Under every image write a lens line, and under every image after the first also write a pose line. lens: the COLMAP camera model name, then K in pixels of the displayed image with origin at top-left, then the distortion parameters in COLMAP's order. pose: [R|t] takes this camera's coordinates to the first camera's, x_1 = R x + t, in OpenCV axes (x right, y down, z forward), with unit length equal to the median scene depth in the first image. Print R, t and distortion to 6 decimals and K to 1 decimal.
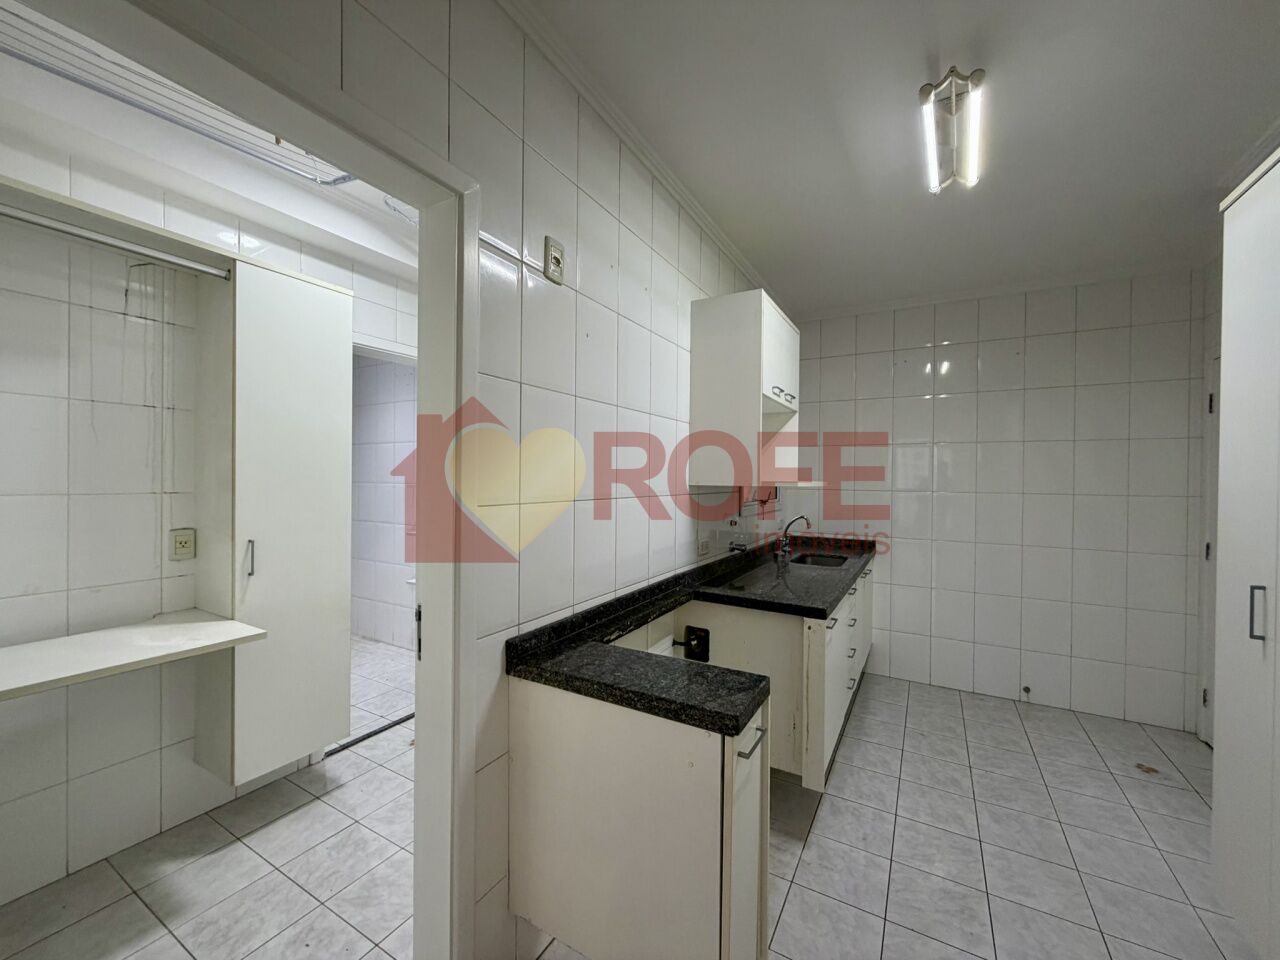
lens RADIAL K [[507.9, 0, 638.5], [0, 507.9, 481.4], [0, 0, 1]] dist [-0.003540, 0.001053]
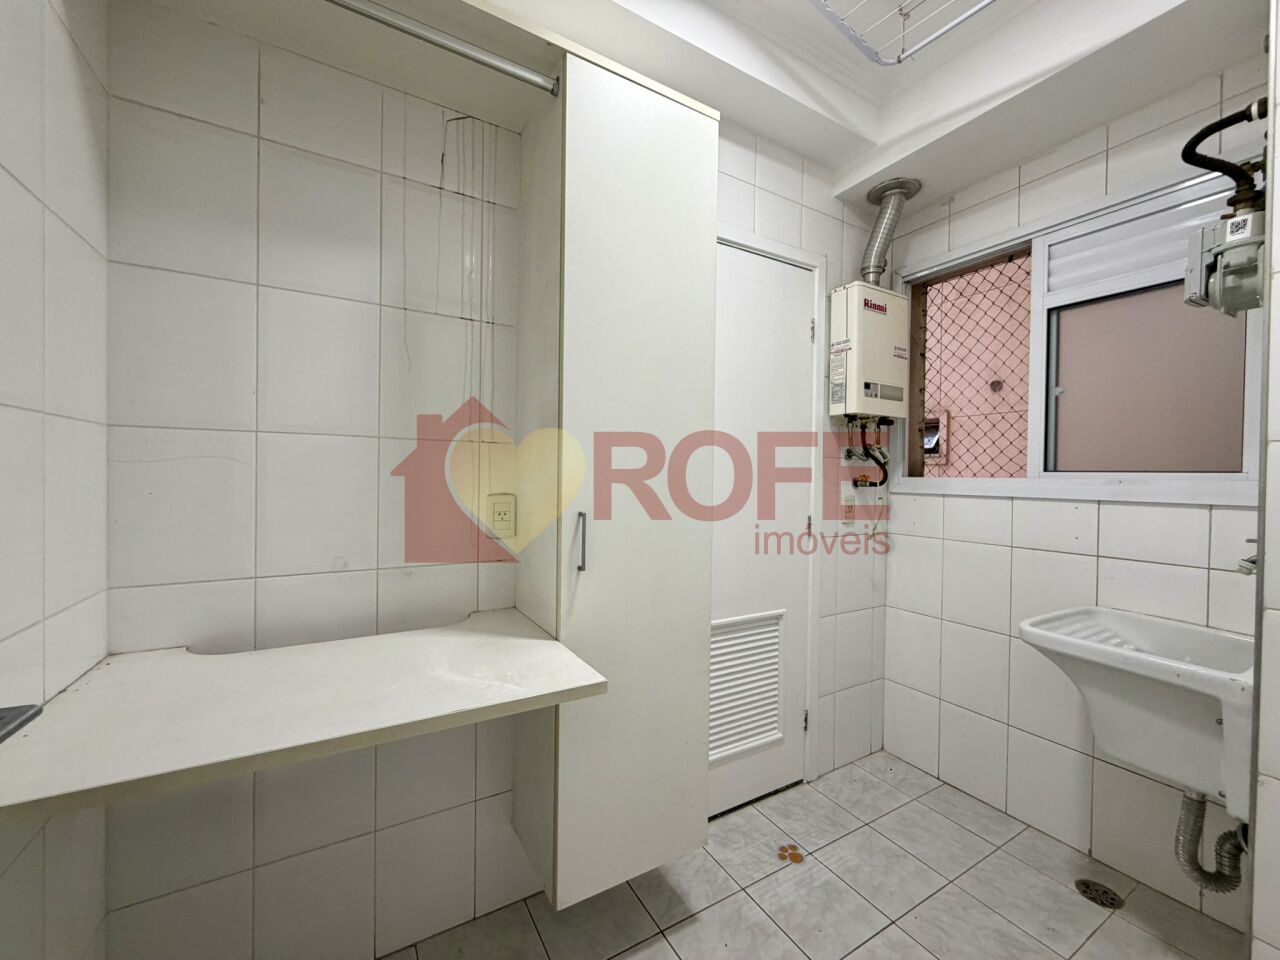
lens RADIAL K [[507.9, 0, 639.1], [0, 507.9, 481.5], [0, 0, 1]] dist [-0.003540, 0.001053]
pose [[0.869100, 0.004862, -0.494612, -0.404213], [-0.007610, 0.999965, -0.003542, 0.080511], [0.494577, 0.006842, 0.869107, 0.505103]]
